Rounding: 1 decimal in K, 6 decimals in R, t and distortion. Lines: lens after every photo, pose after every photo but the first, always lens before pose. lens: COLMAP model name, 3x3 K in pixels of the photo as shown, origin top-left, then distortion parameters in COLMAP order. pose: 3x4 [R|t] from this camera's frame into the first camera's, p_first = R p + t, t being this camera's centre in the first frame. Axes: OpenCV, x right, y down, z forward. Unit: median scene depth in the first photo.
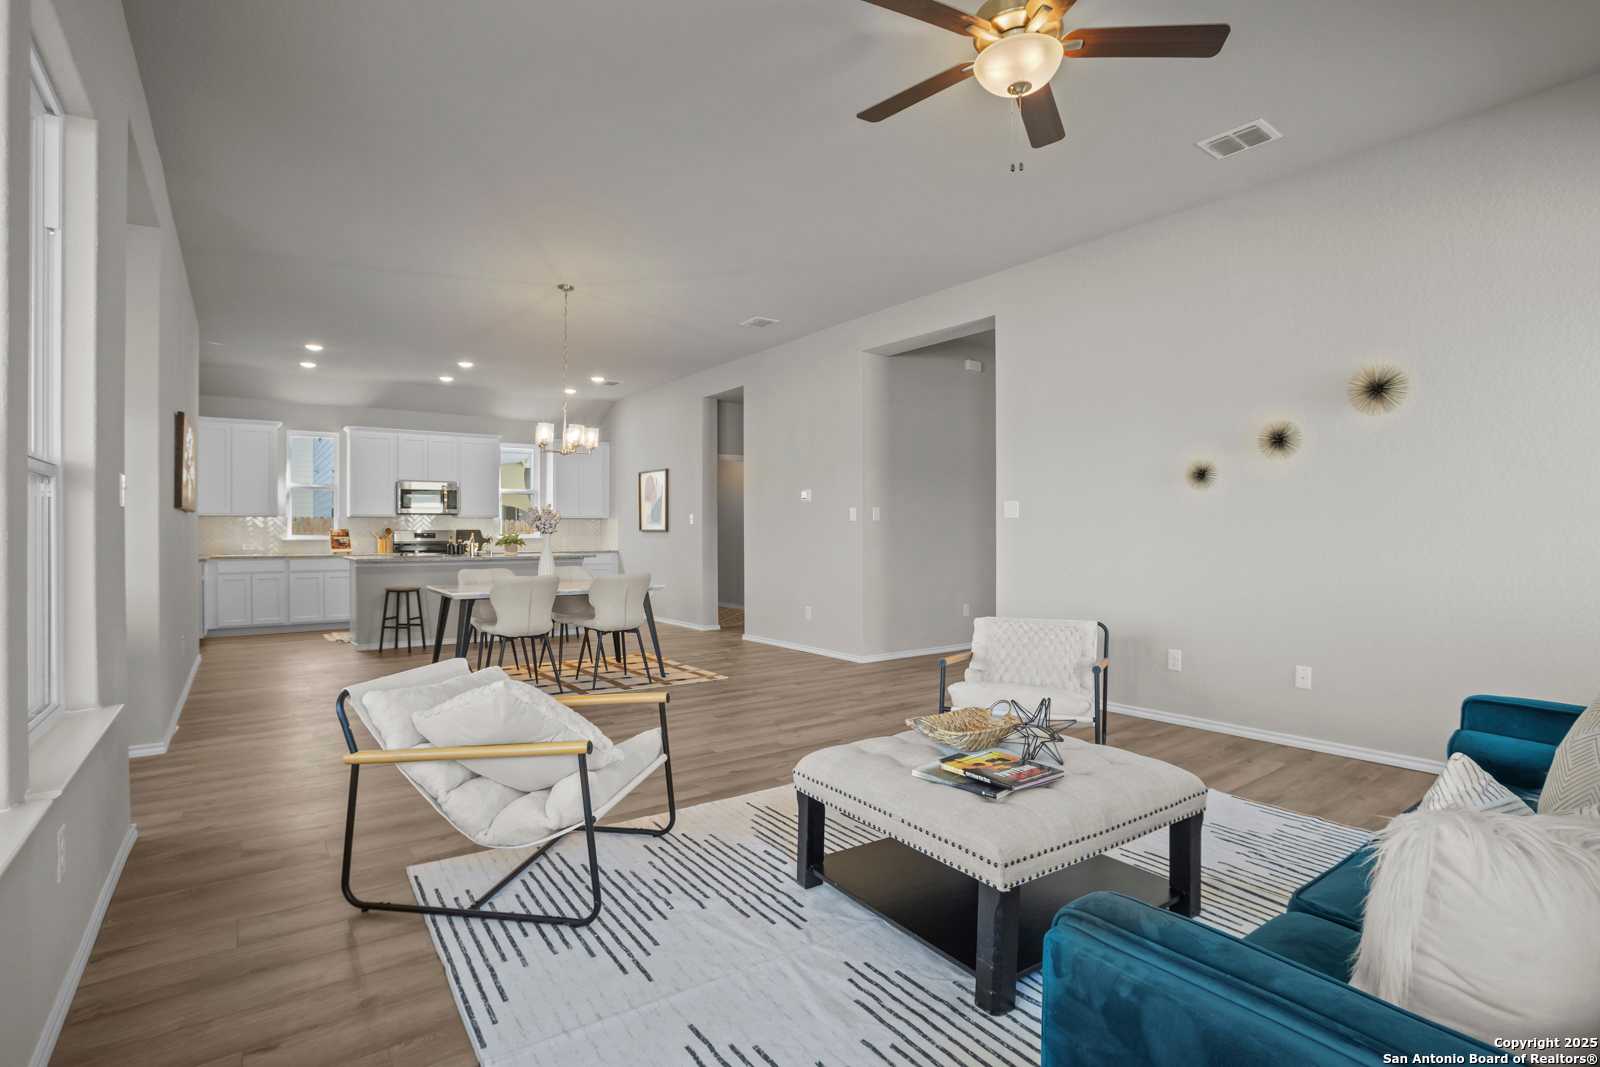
lens RADIAL K [[775.2, 0, 809.3], [0, 775.2, 534.7], [0, 0, 1]] dist [-0.075264, 0.031413]
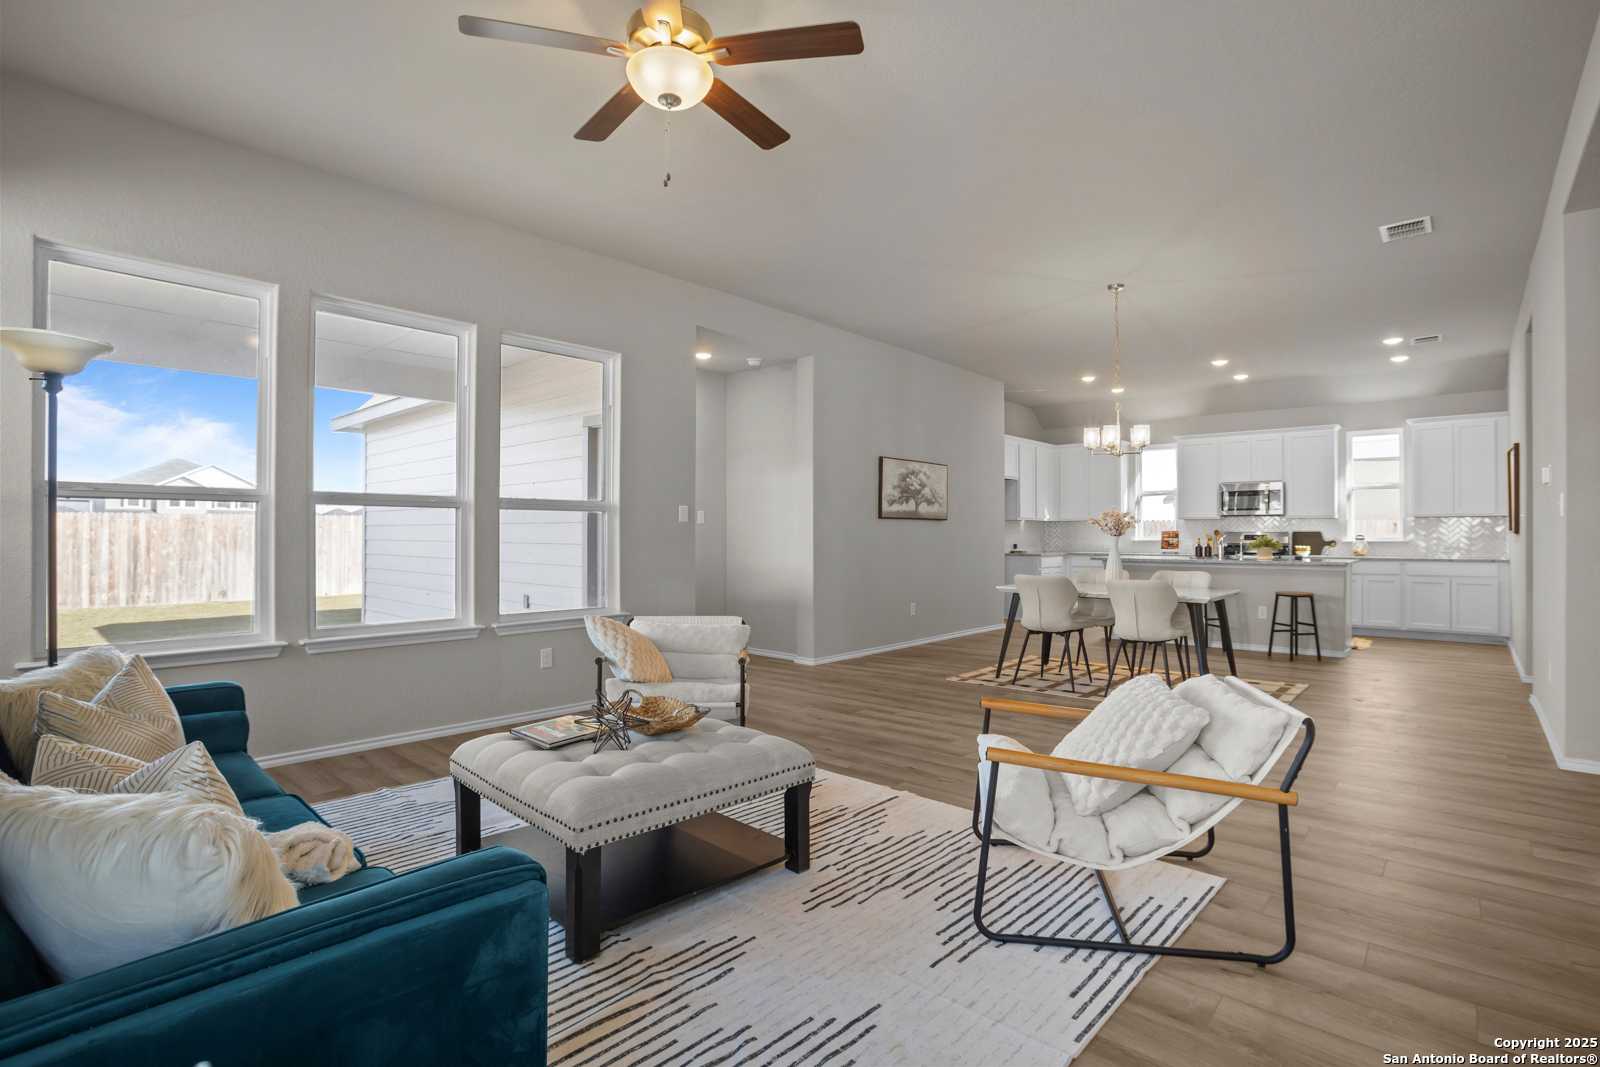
lens RADIAL K [[775.2, 0, 809.3], [0, 775.2, 534.7], [0, 0, 1]] dist [-0.075264, 0.031413]
pose [[0.204424, 0.002086, -0.978880, 0.374585], [-0.002465, 0.999996, 0.001617, -0.003248], [0.978879, 0.002082, 0.204428, 0.274366]]
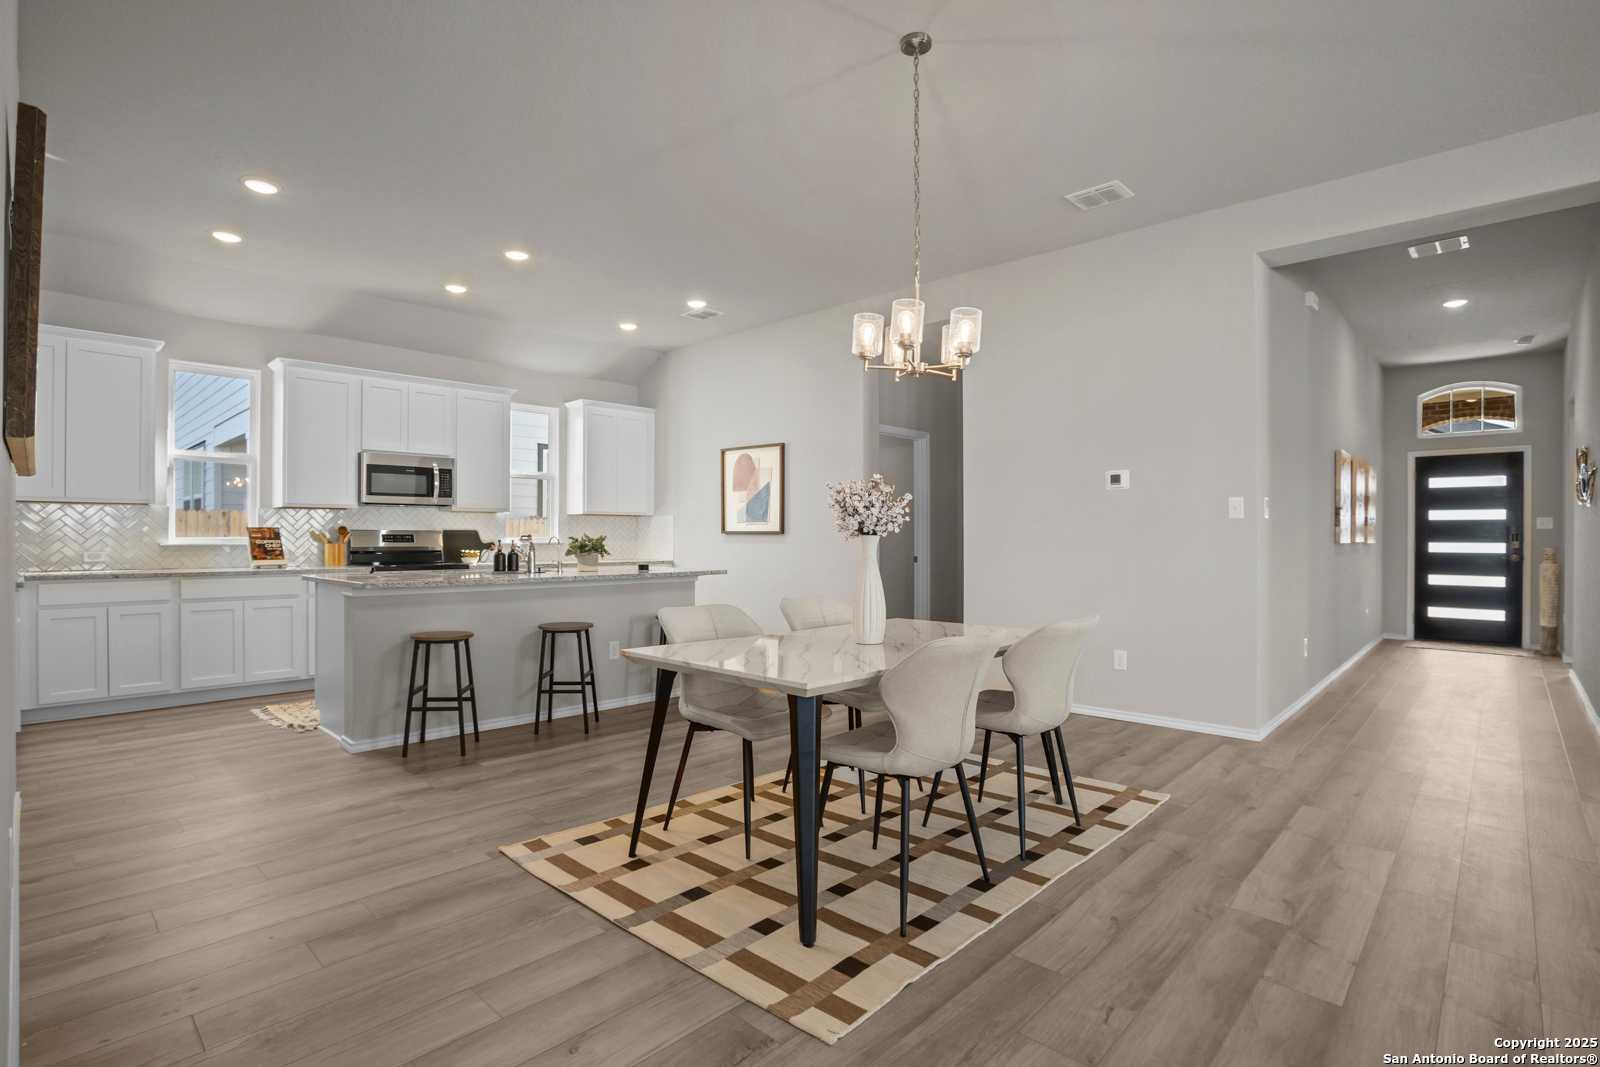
lens RADIAL K [[775.2, 0, 809.3], [0, 775.2, 534.7], [0, 0, 1]] dist [-0.075264, 0.031413]
pose [[0.984560, 0.003078, 0.175018, -0.313122], [-0.002239, 0.999985, -0.004989, 0.000359], [-0.175031, 0.004520, 0.984553, 0.349402]]
